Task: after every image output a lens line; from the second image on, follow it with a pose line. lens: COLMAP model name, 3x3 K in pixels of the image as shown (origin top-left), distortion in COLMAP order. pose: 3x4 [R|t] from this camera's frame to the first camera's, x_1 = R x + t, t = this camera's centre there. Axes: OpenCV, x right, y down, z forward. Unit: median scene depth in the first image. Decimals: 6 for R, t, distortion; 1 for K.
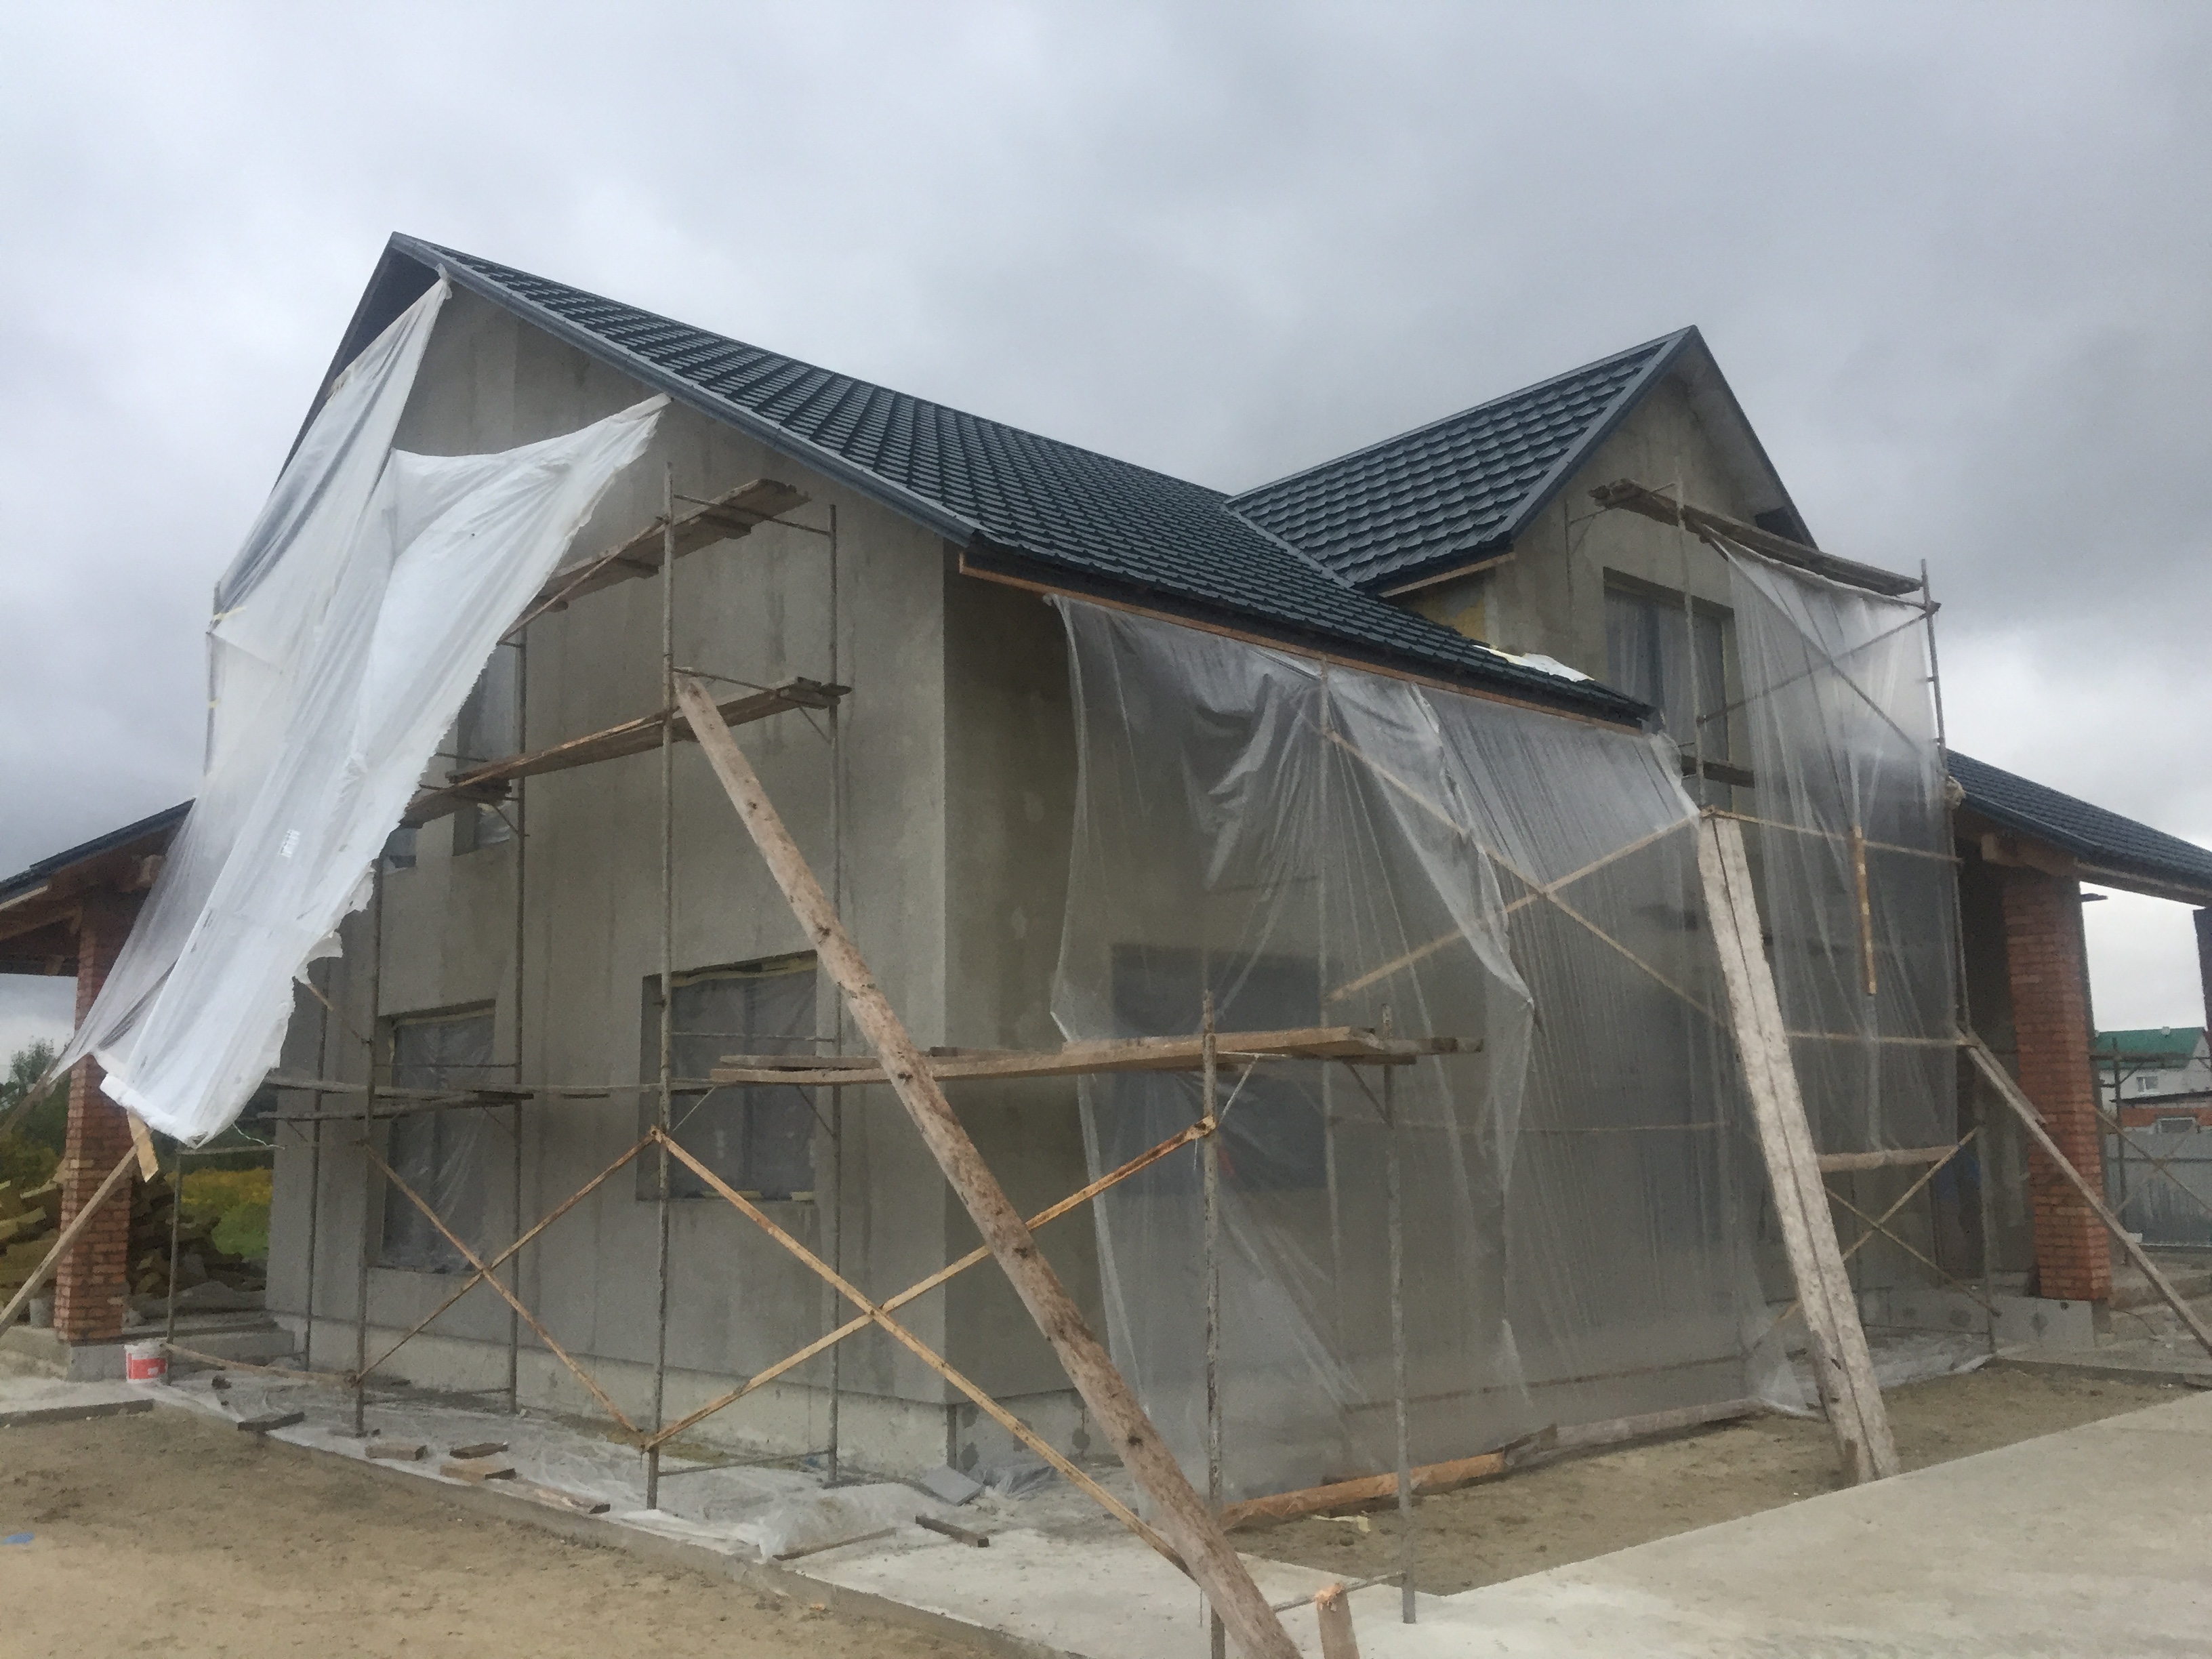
lens RADIAL K [[1857.6, 0, 1106.0], [0, 1857.6, 829.5], [0, 0, 1]] dist [0.007499, -0.084508]
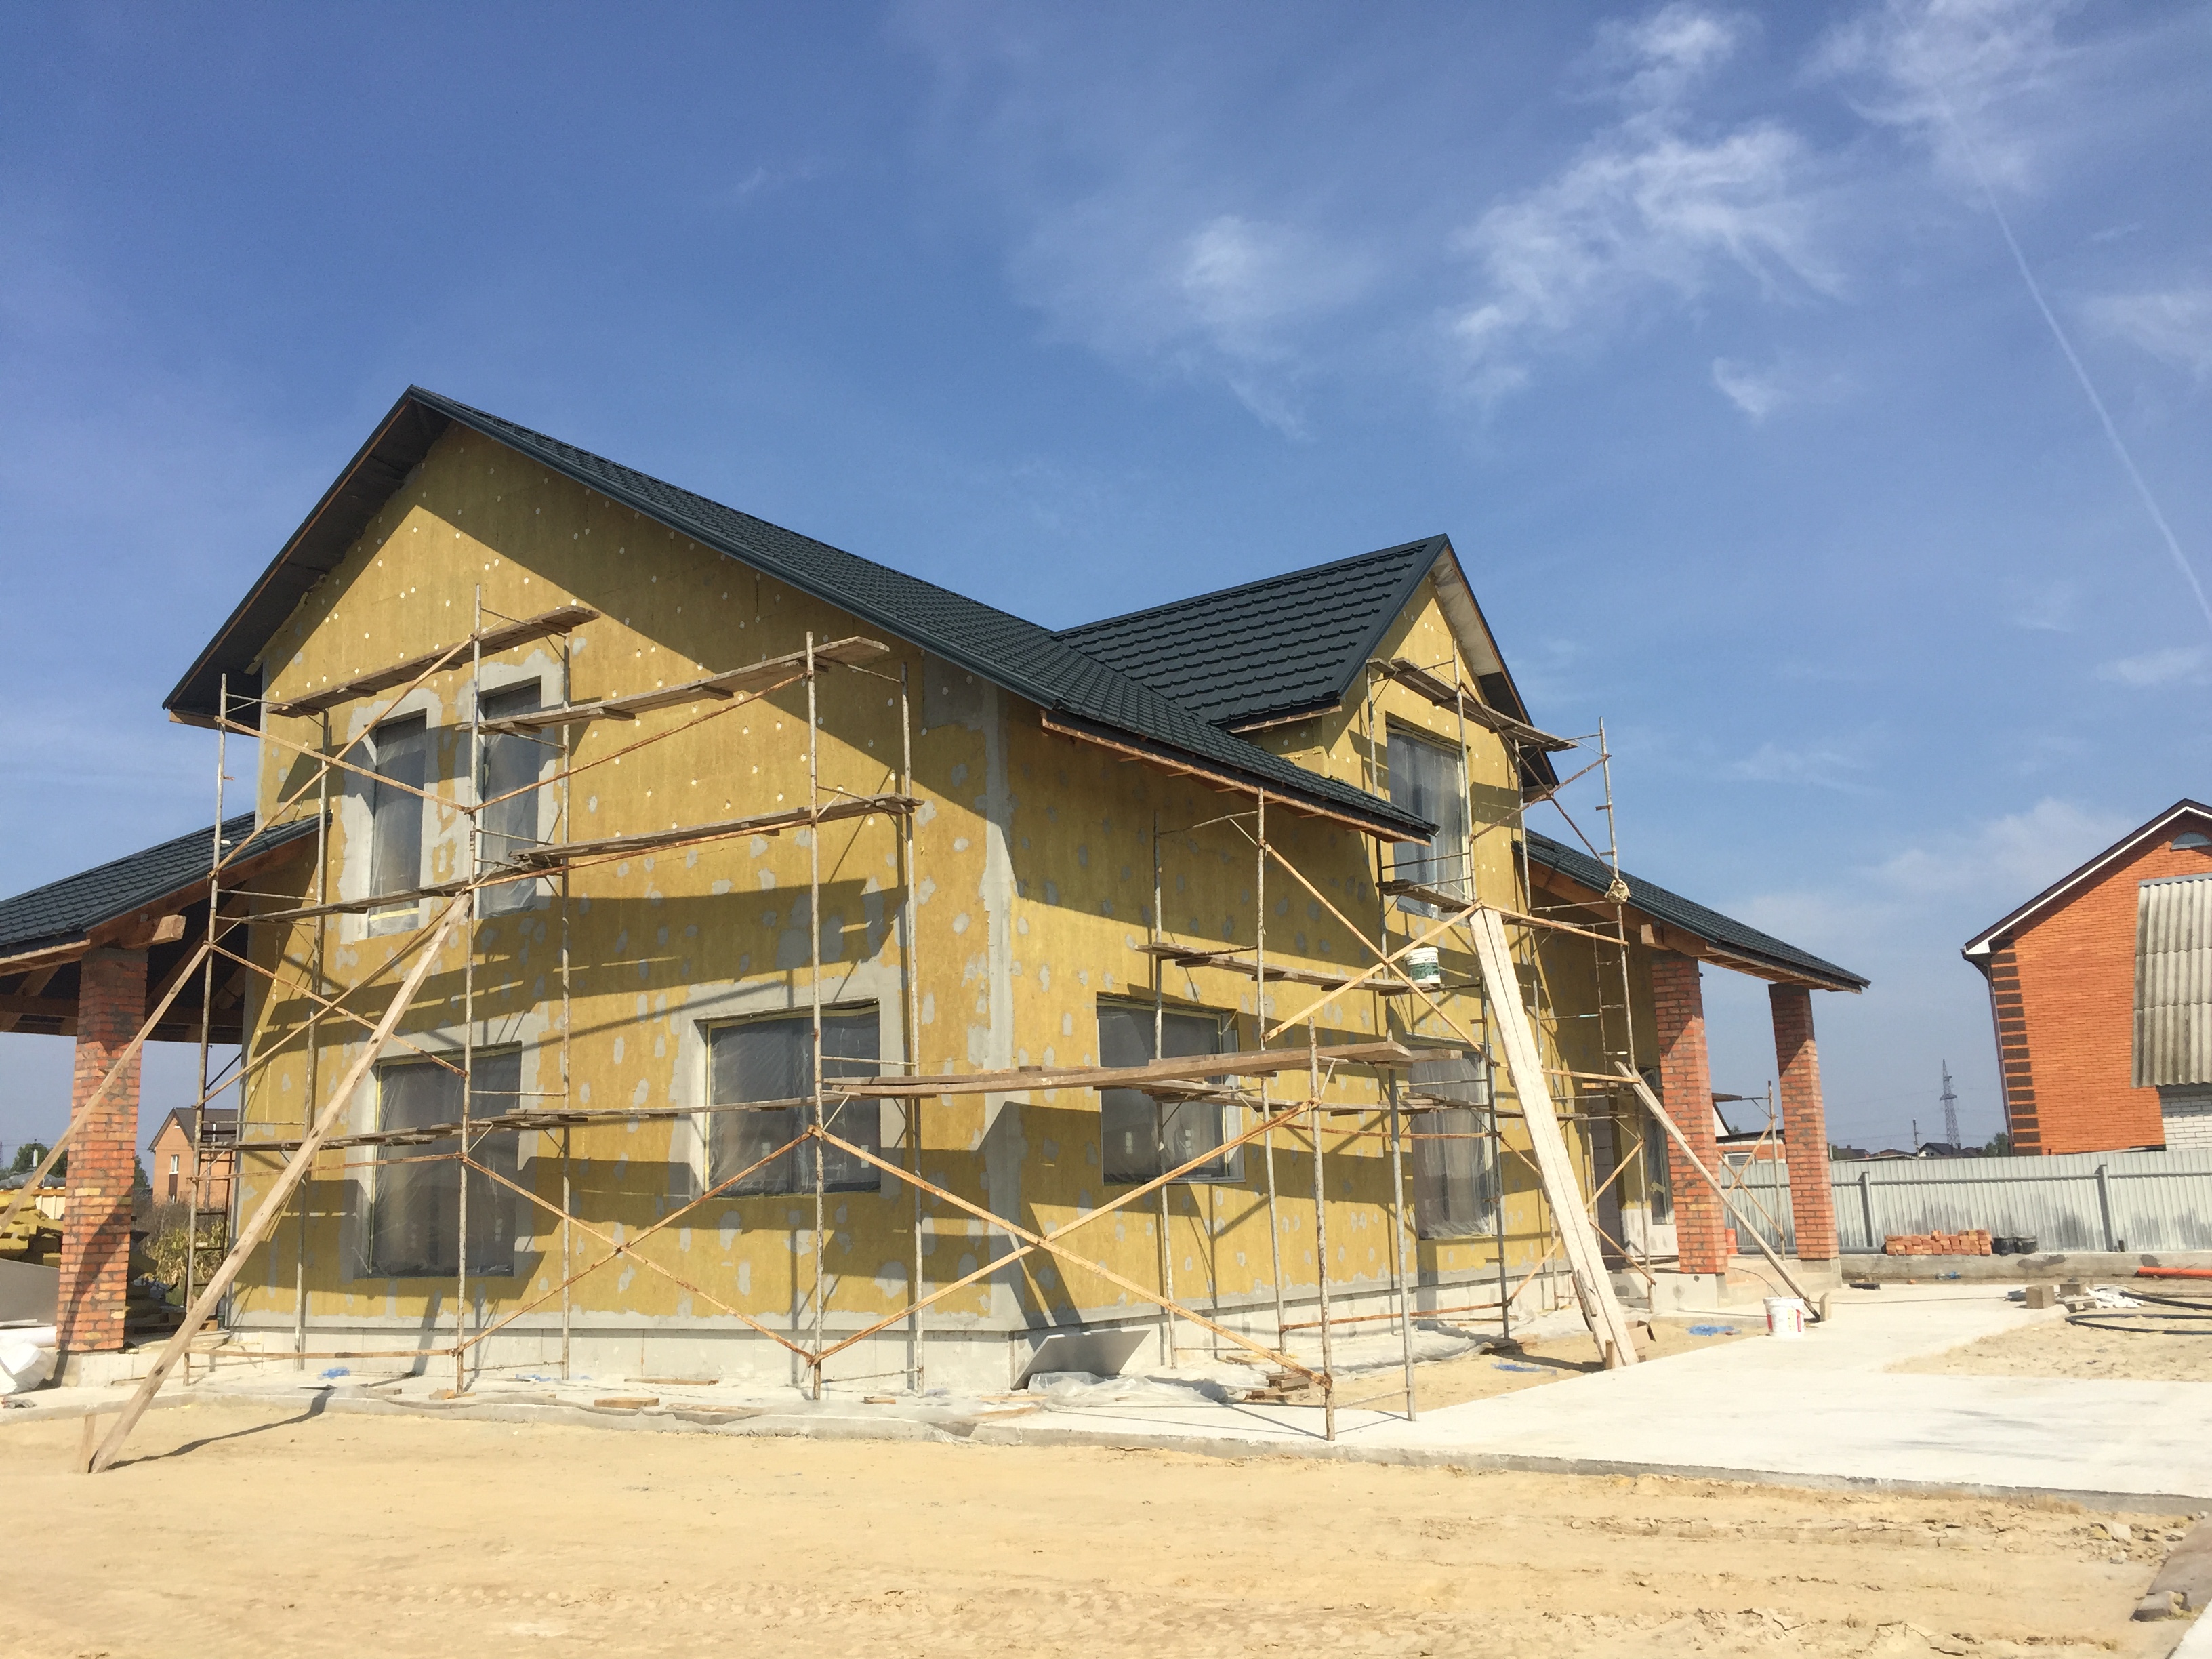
lens RADIAL K [[1857.6, 0, 1106.0], [0, 1857.6, 829.5], [0, 0, 1]] dist [0.007499, -0.084508]
pose [[0.974172, 0.028015, 0.224064, -0.212289], [-0.018735, 0.998881, -0.043433, -0.000504], [-0.225030, 0.038113, 0.973606, -0.230379]]
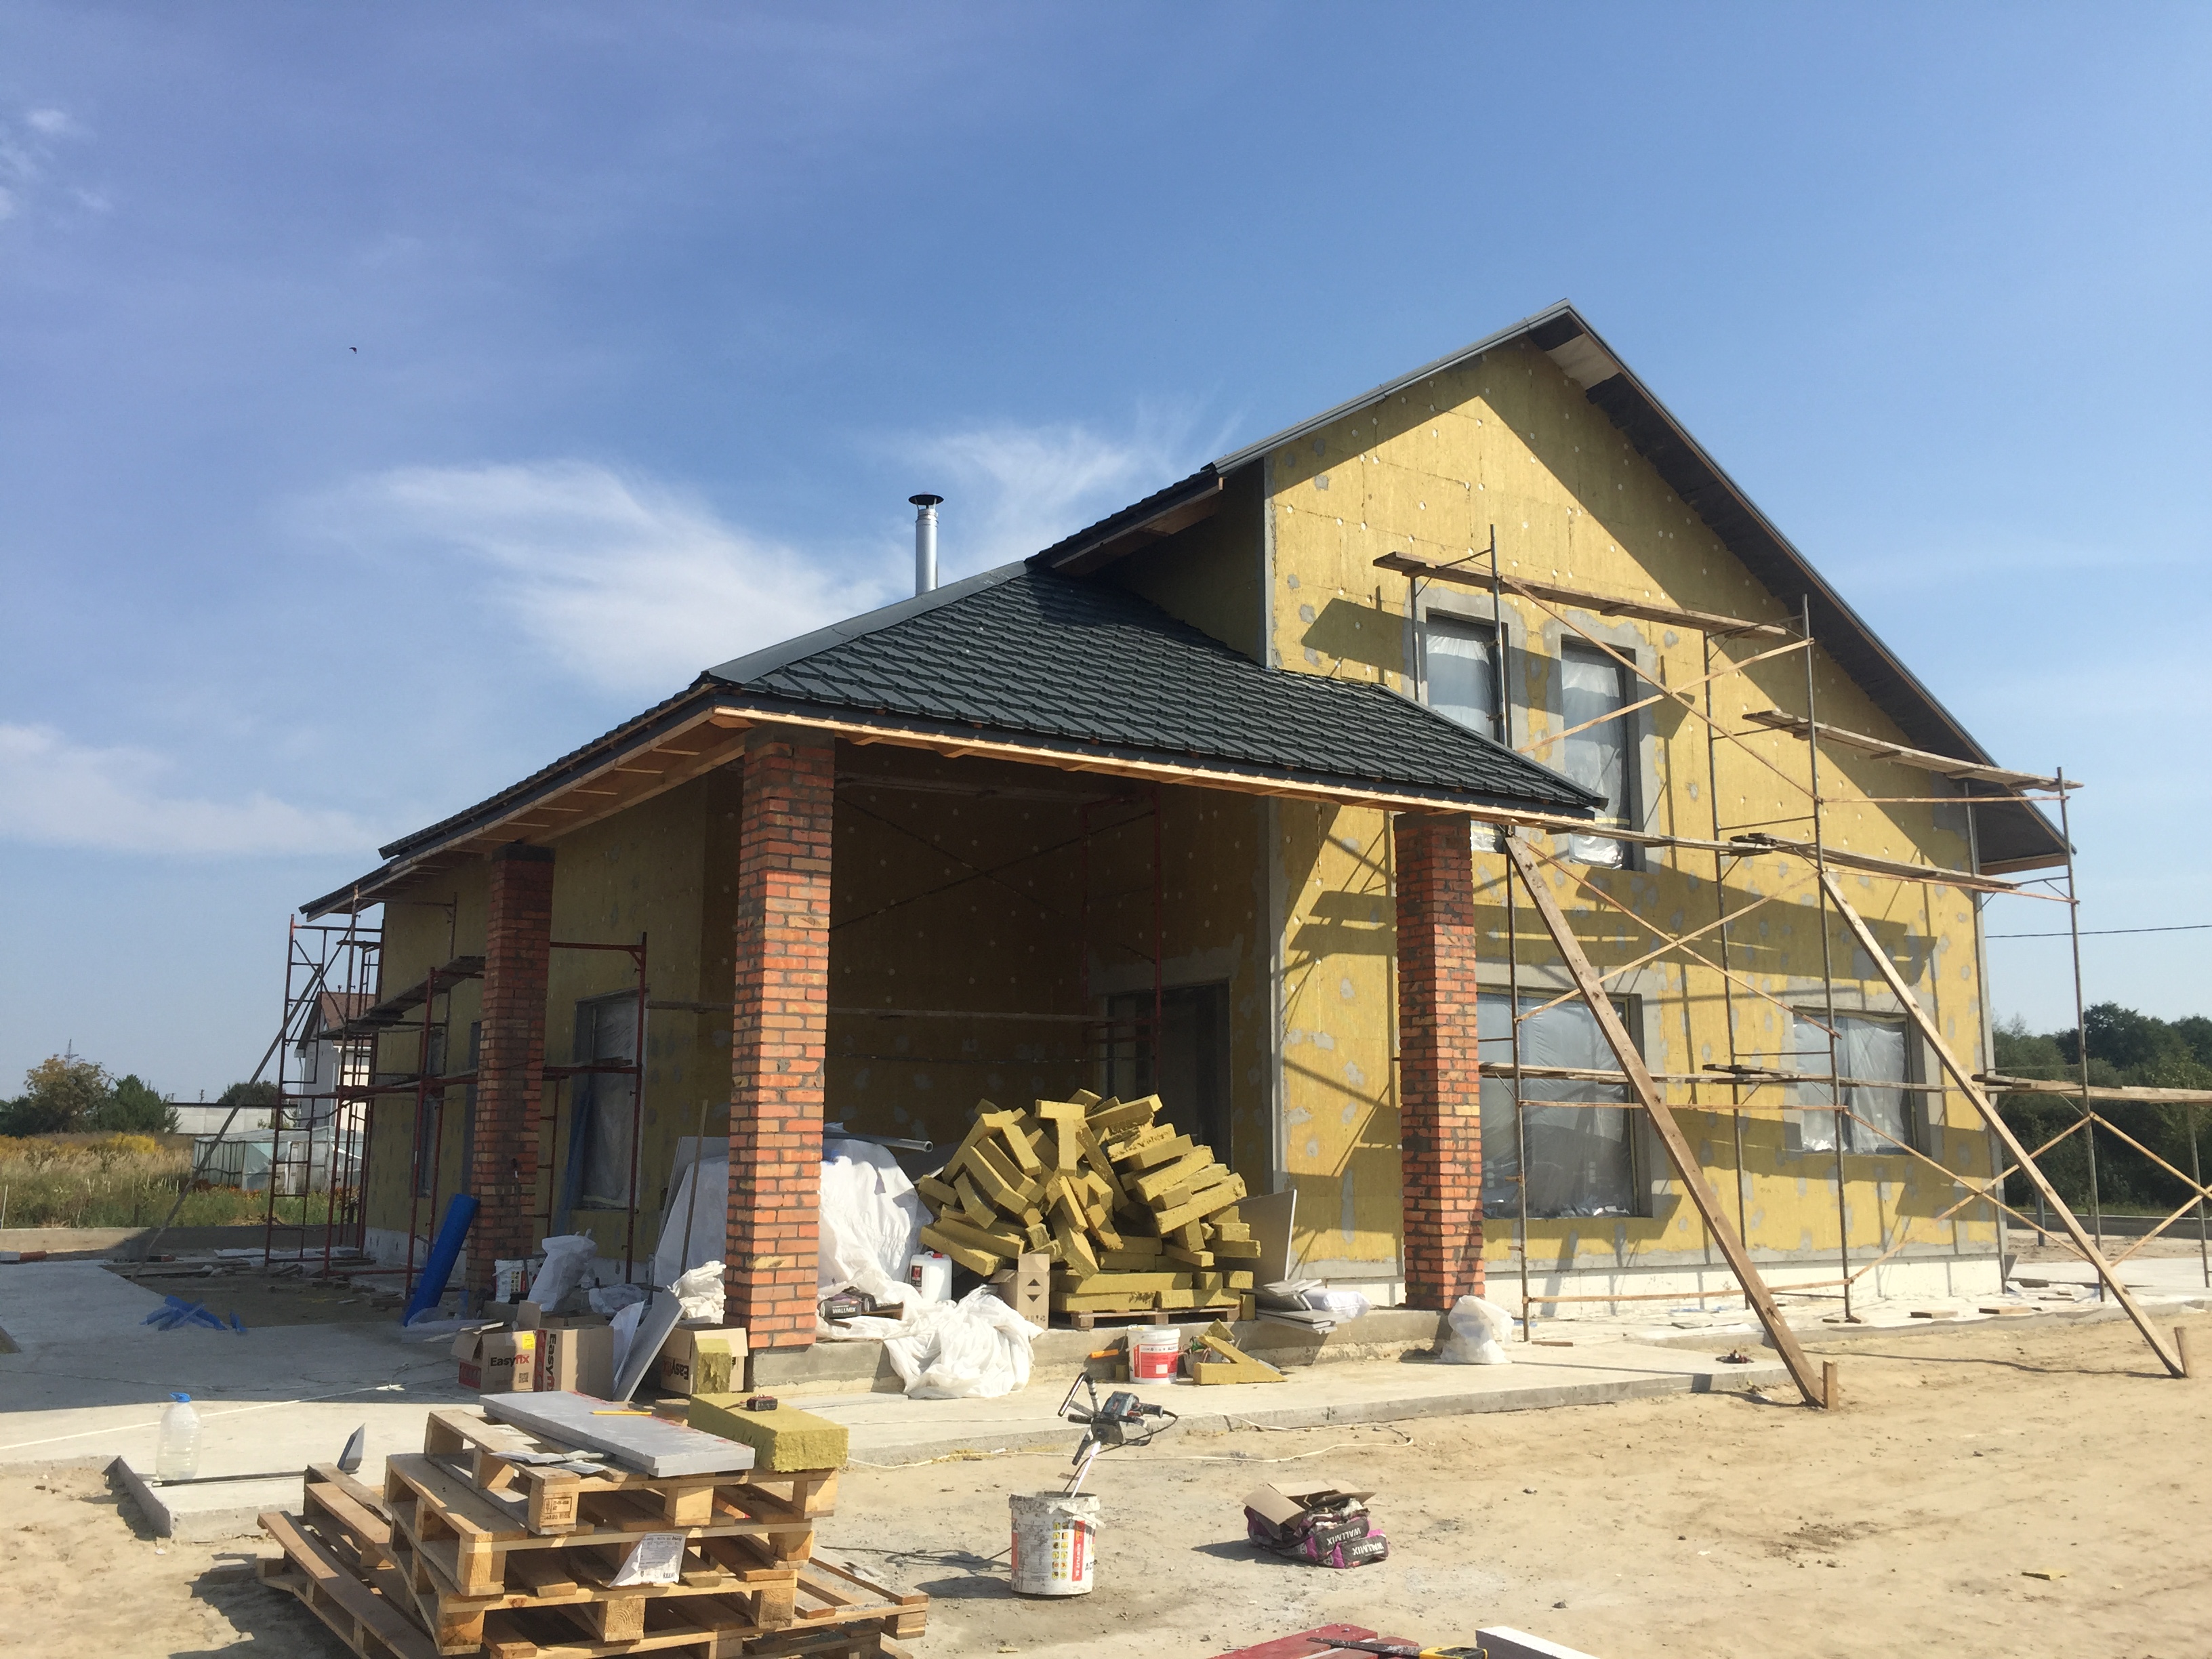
lens RADIAL K [[1911.1, 0, 1106.0], [0, 1911.1, 829.5], [0, 0, 1]] dist [0.016879, -0.005479]
pose [[0.185045, 0.188682, 0.964447, -1.518068], [-0.168655, 0.972932, -0.157983, 0.225762], [-0.968150, -0.133424, 0.211859, 0.995361]]
